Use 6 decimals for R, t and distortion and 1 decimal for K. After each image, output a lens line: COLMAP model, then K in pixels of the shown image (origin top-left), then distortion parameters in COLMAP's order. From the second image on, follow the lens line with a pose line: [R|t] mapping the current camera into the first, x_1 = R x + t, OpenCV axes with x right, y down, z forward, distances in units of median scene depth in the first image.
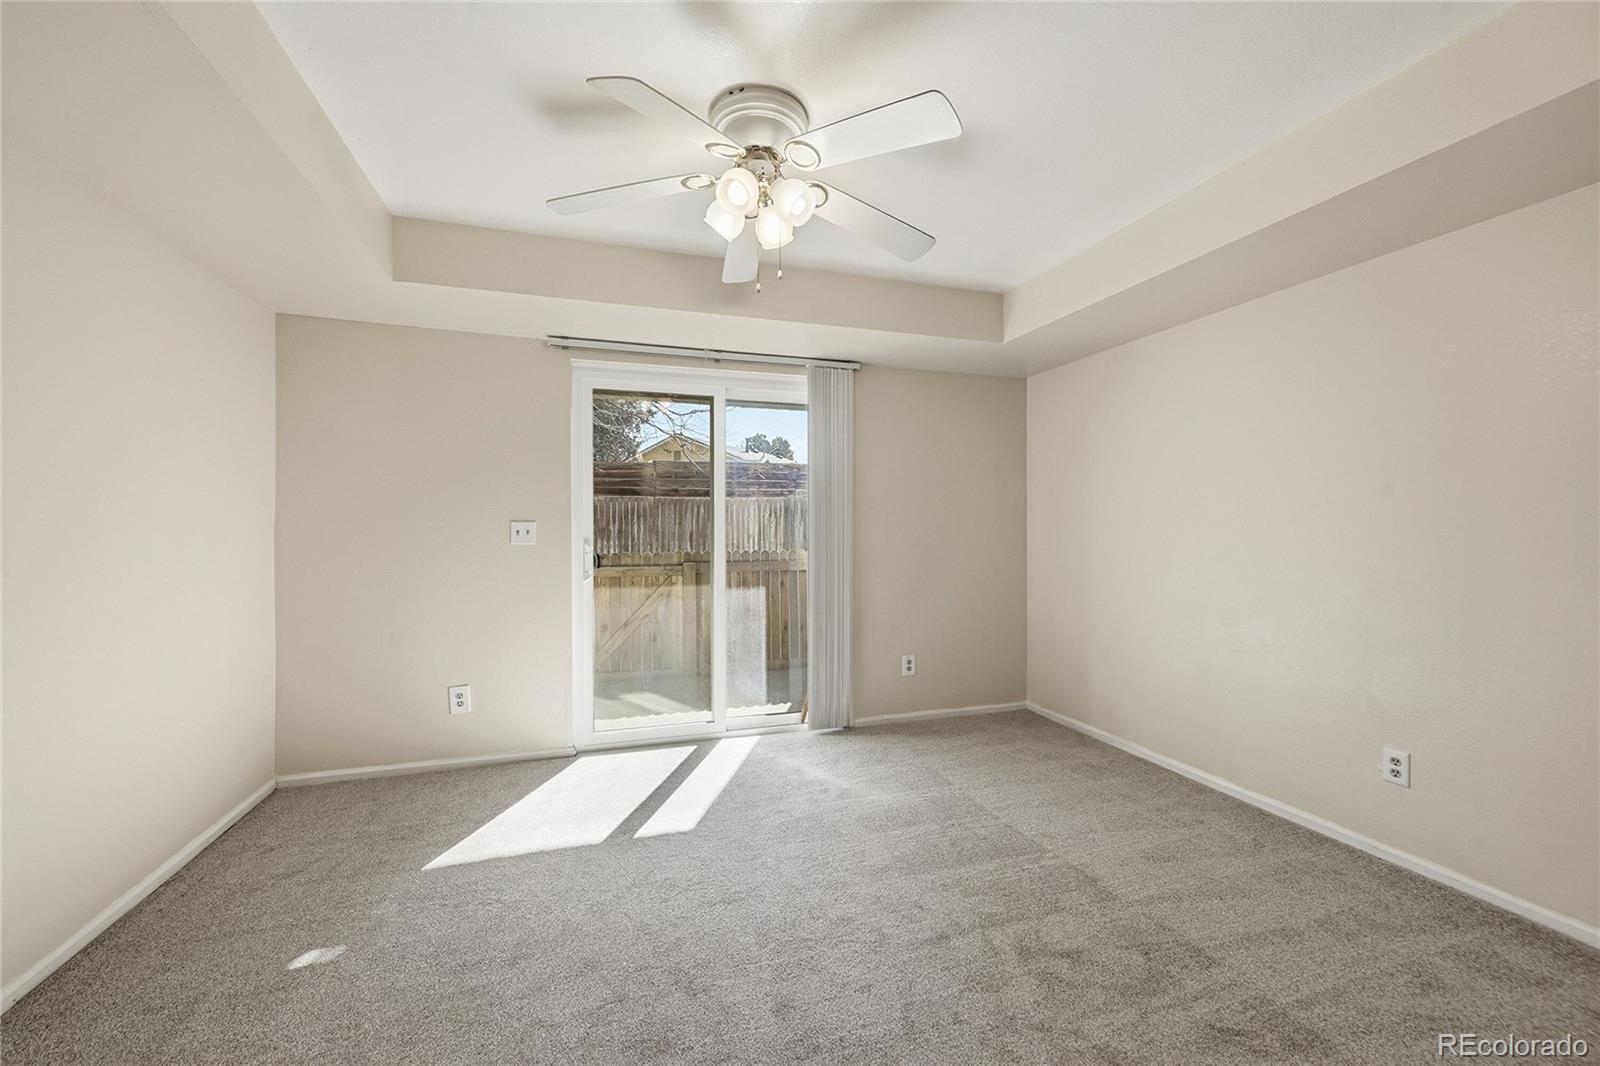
lens RADIAL K [[638.6, 0, 805.3], [0, 638.6, 529.7], [0, 0, 1]] dist [-0.002143, 0.000795]
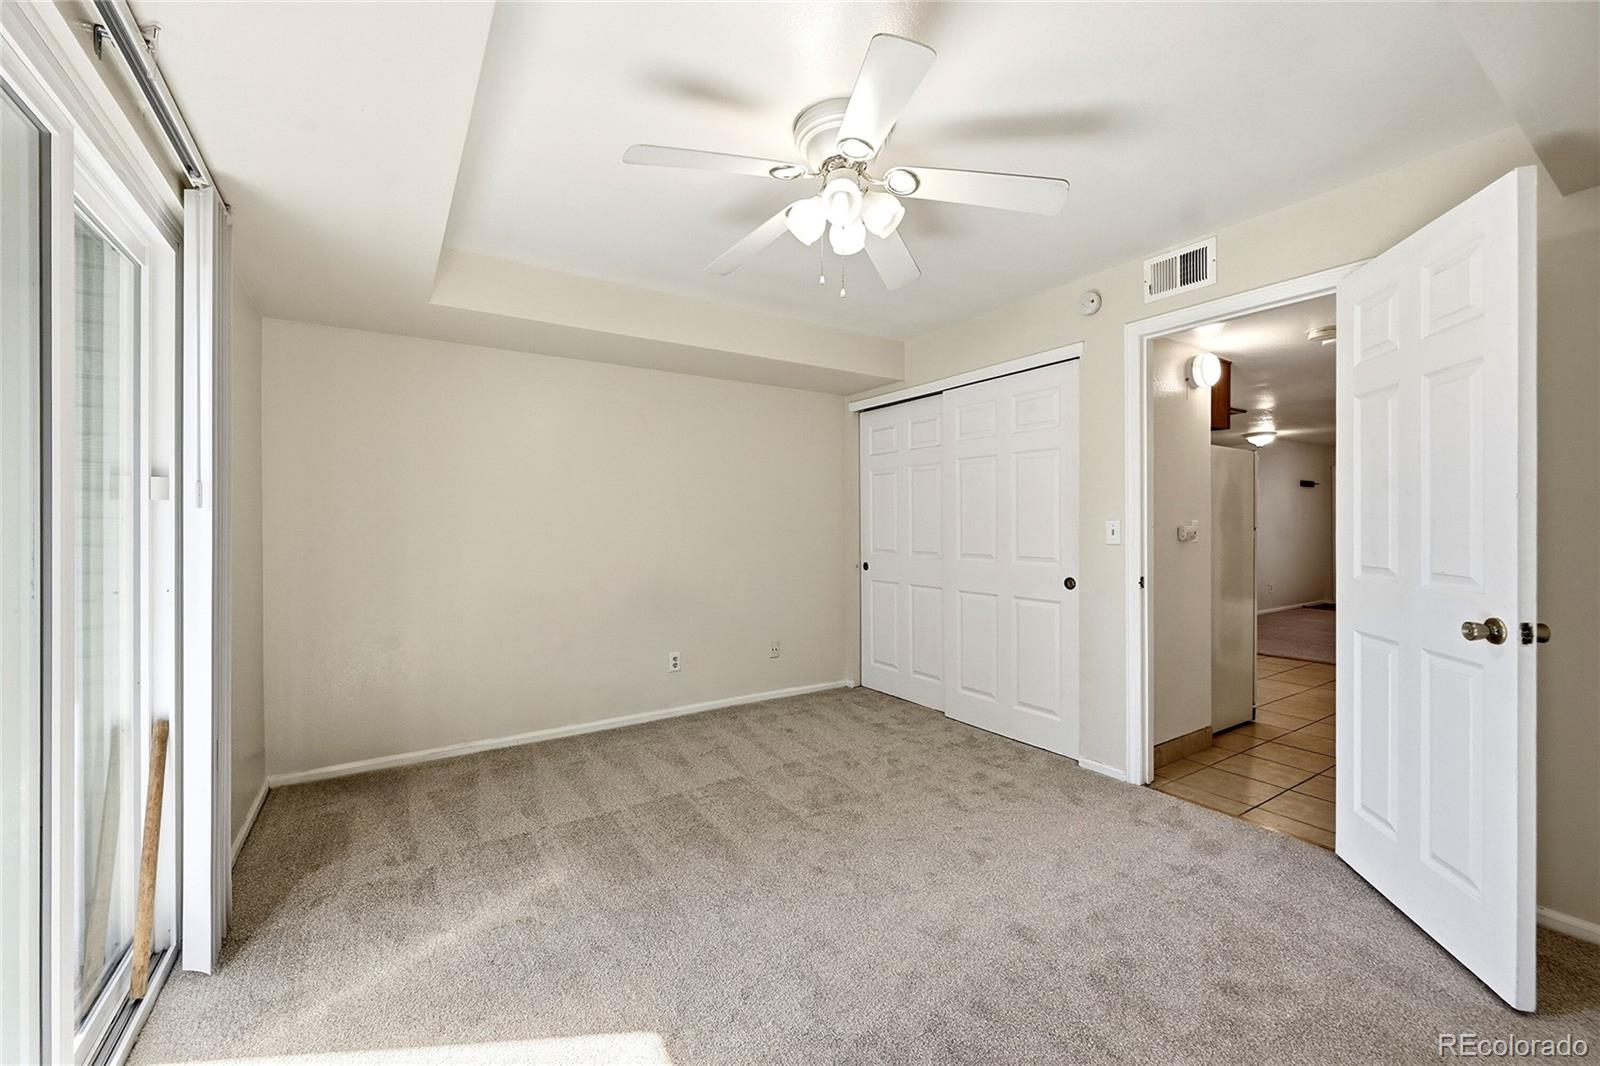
lens RADIAL K [[638.6, 0, 803.1], [0, 638.6, 532.6], [0, 0, 1]] dist [-0.002143, 0.000795]
pose [[-0.286925, 0.004865, 0.957941, -0.864157], [0.011226, 0.999936, -0.001716, 0.021842], [-0.957887, 0.010262, -0.286961, 1.164656]]
